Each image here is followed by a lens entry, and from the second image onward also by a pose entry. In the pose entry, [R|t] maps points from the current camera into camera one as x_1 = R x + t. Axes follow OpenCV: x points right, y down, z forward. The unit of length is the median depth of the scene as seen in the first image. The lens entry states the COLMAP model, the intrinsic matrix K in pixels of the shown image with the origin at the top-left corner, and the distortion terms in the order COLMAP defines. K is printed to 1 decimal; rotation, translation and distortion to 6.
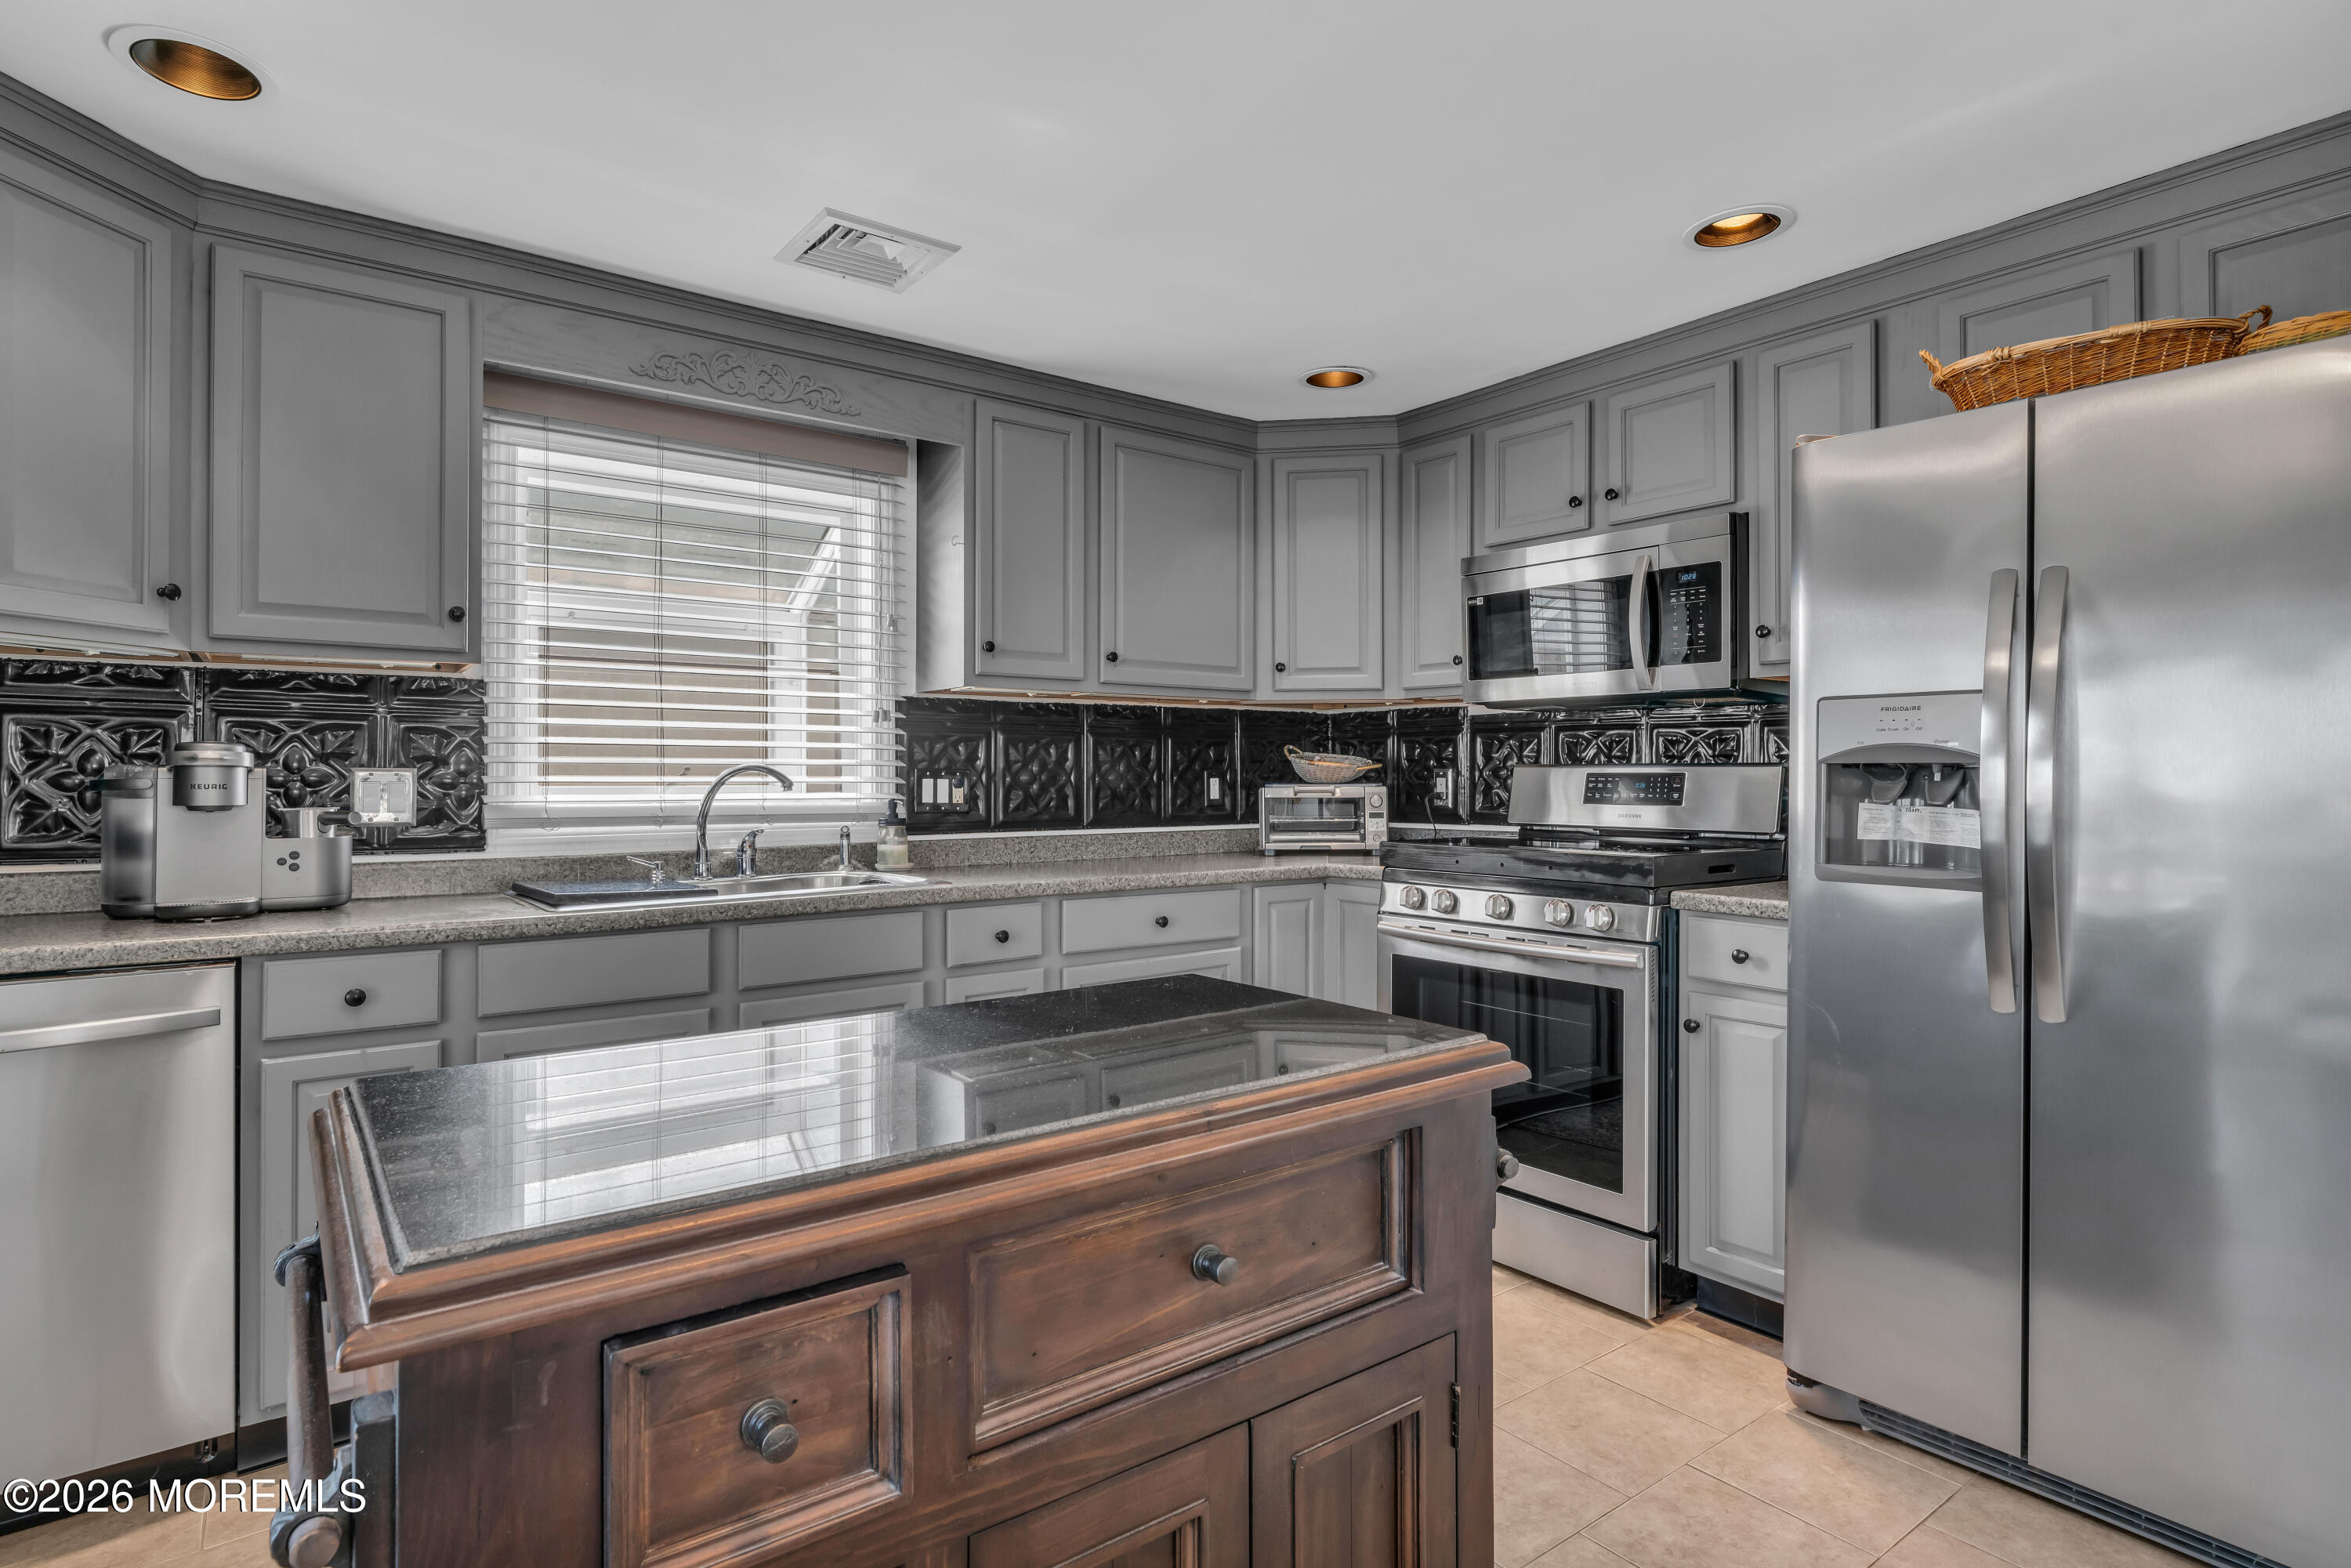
lens RADIAL K [[1192.7, 0, 1165.7], [0, 1192.7, 762.6], [0, 0, 1]] dist [-0.014685, 0.000865]
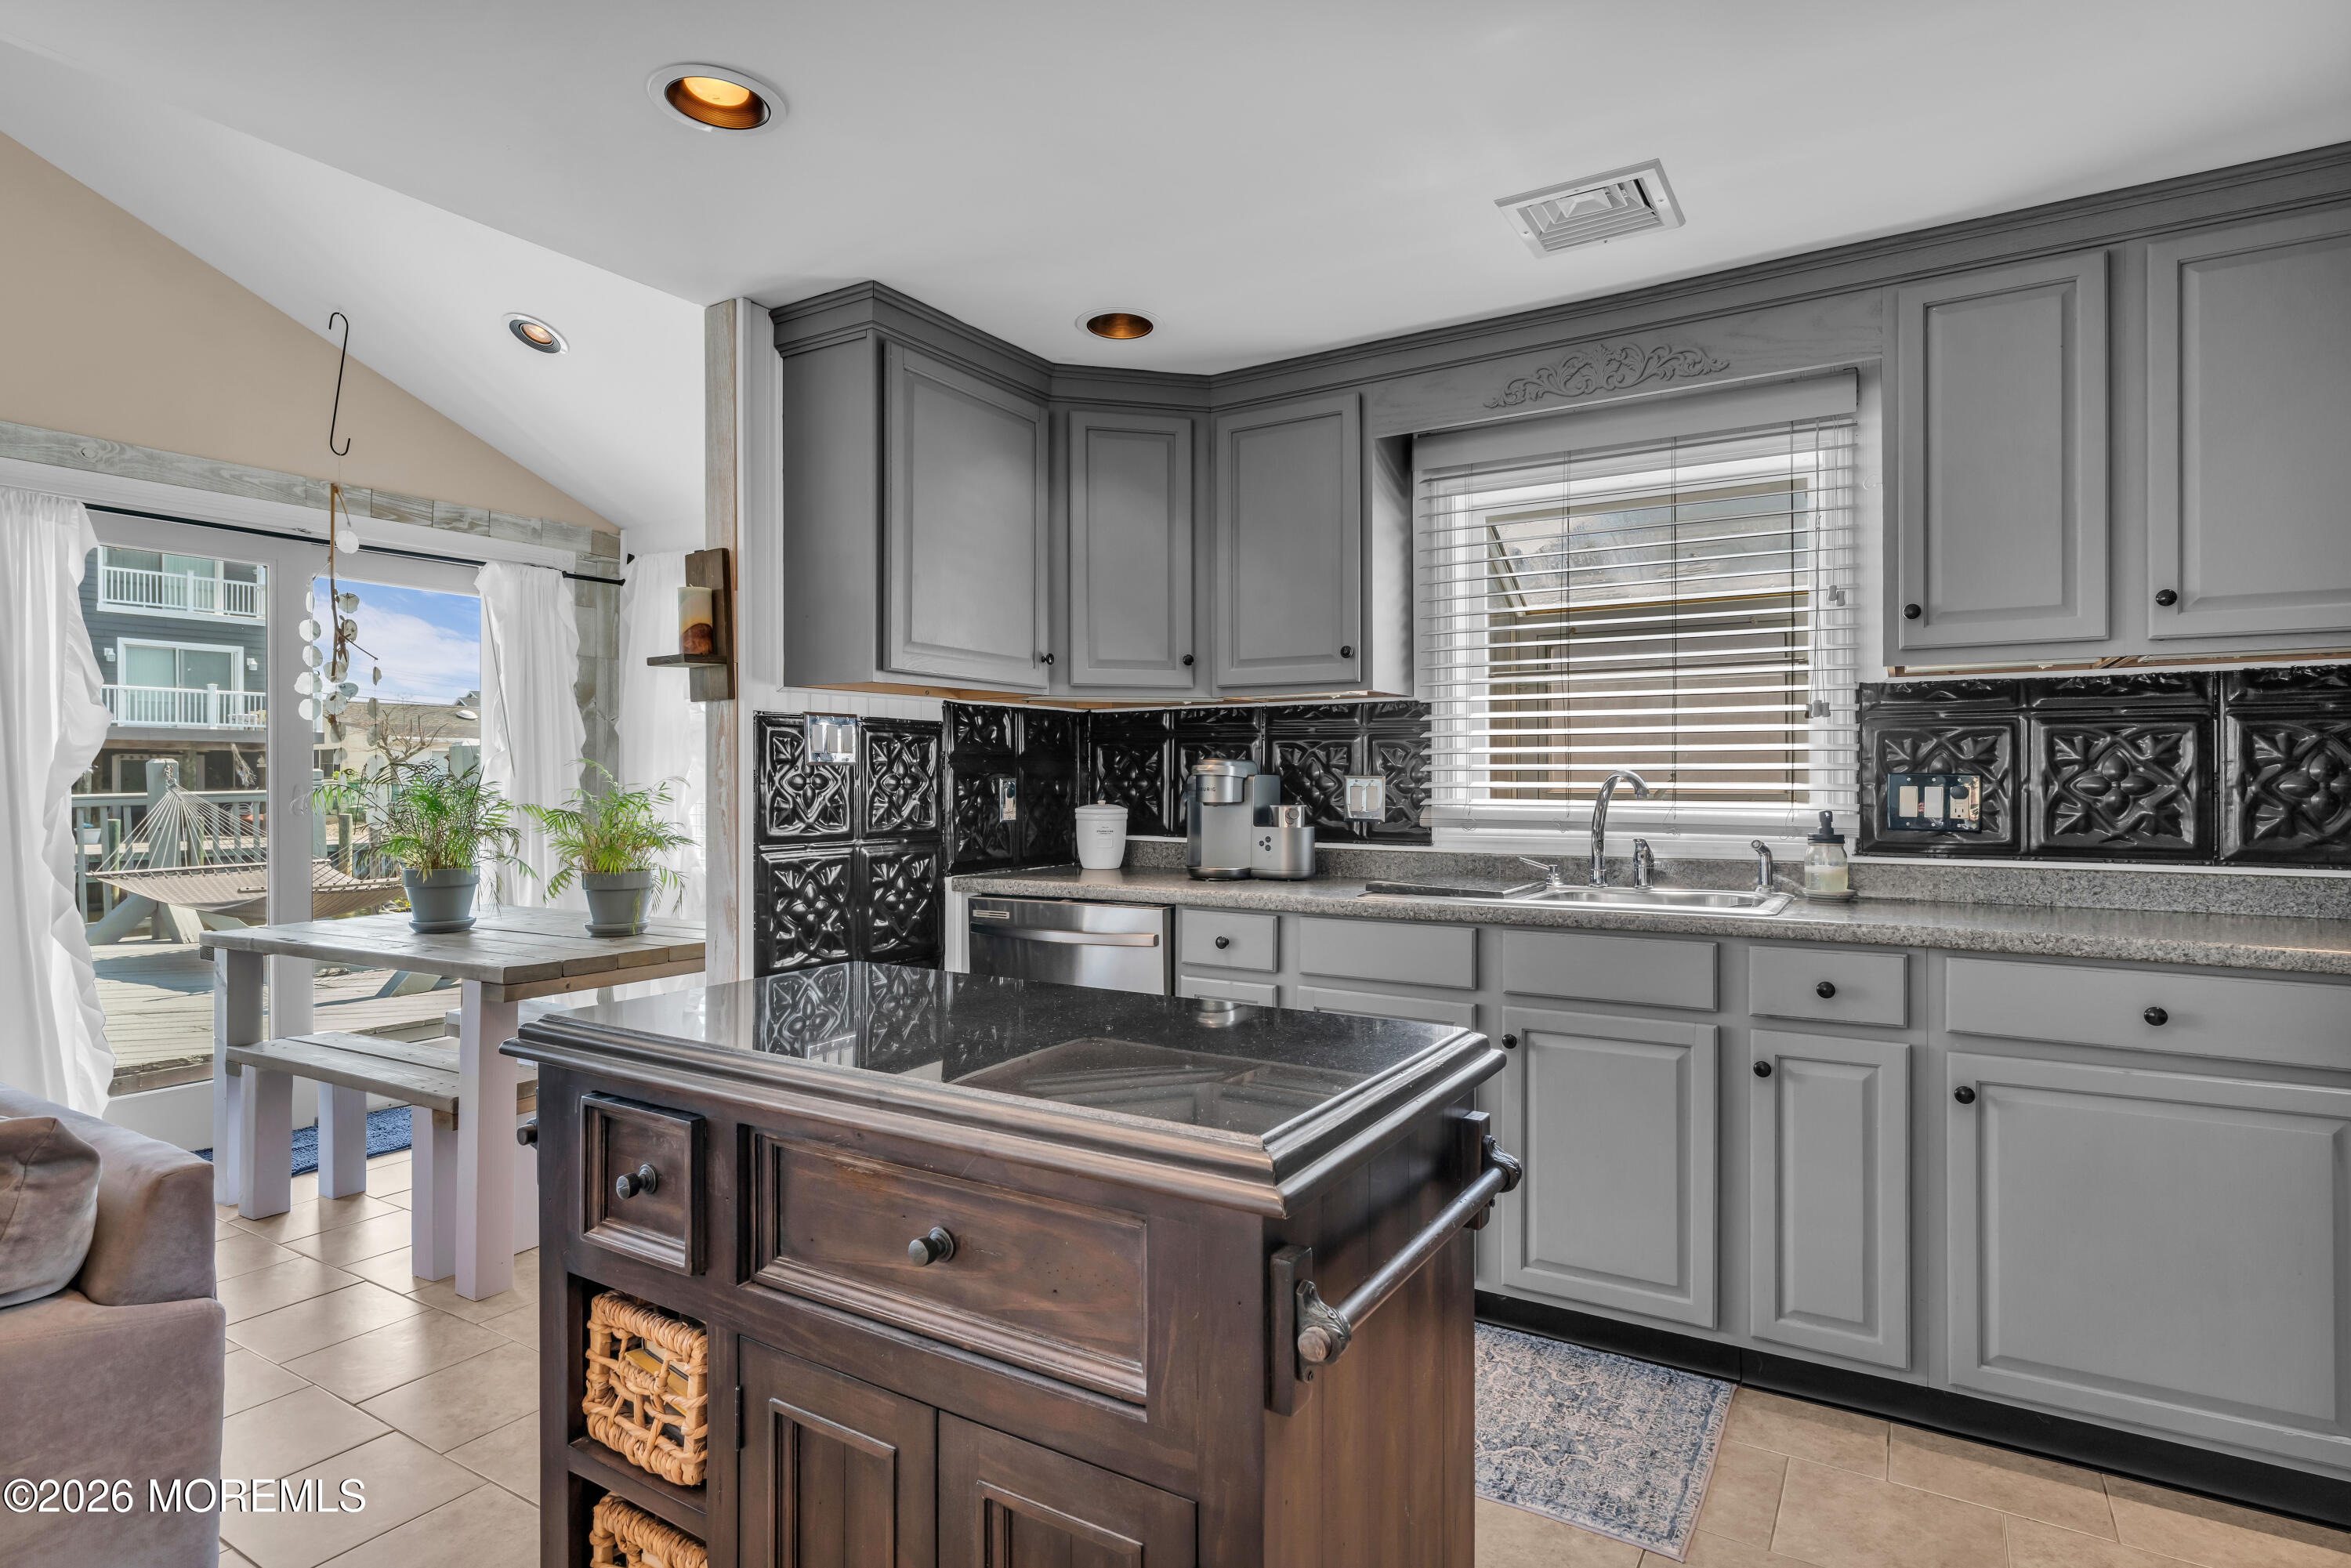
lens RADIAL K [[1192.7, 0, 1166.6], [0, 1192.7, 781.4], [0, 0, 1]] dist [-0.014685, 0.000865]
pose [[0.356747, -0.000007, -0.934201, 0.363594], [0.009546, 0.999948, 0.003637, 0.002818], [0.934152, -0.010215, 0.356728, 0.272227]]
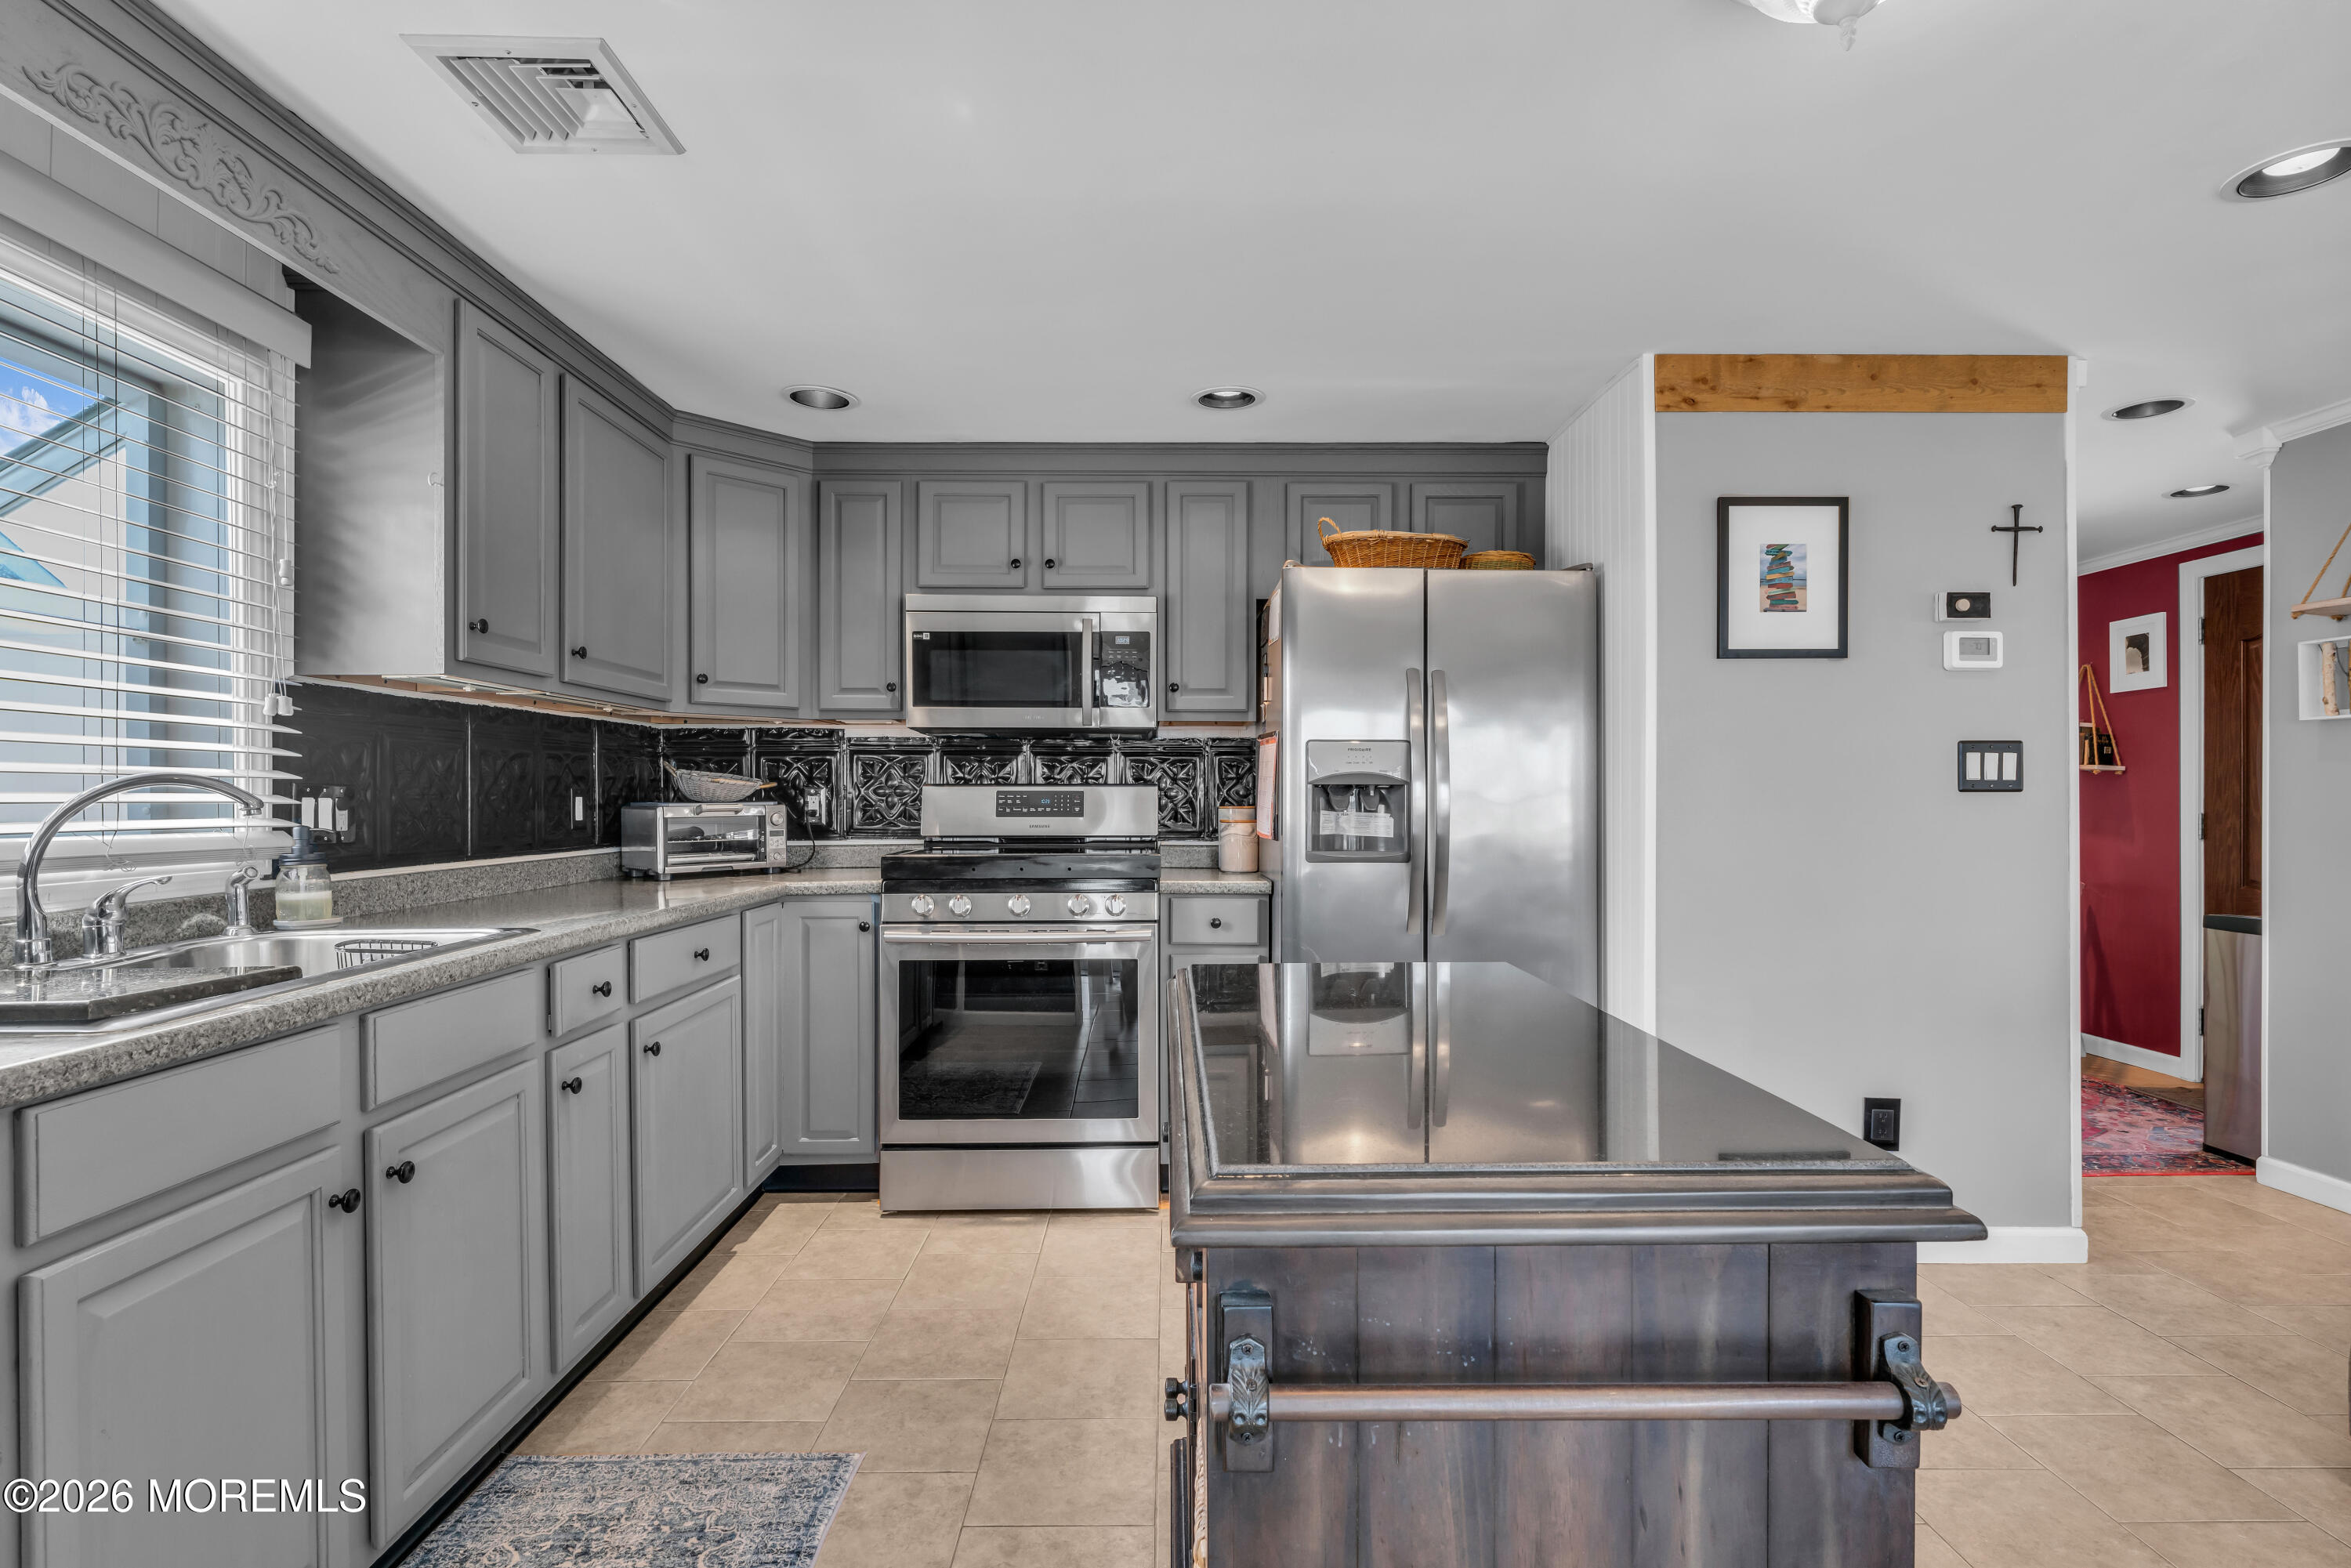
lens RADIAL K [[1120.1, 0, 1176.0], [0, 1120.1, 798.4], [0, 0, 1]] dist [-0.000824, -0.000528]
pose [[0.596764, -0.002186, 0.802414, -0.437265], [-0.007485, 0.999938, 0.008291, 0.004854], [-0.802382, -0.010954, 0.596711, 0.190417]]
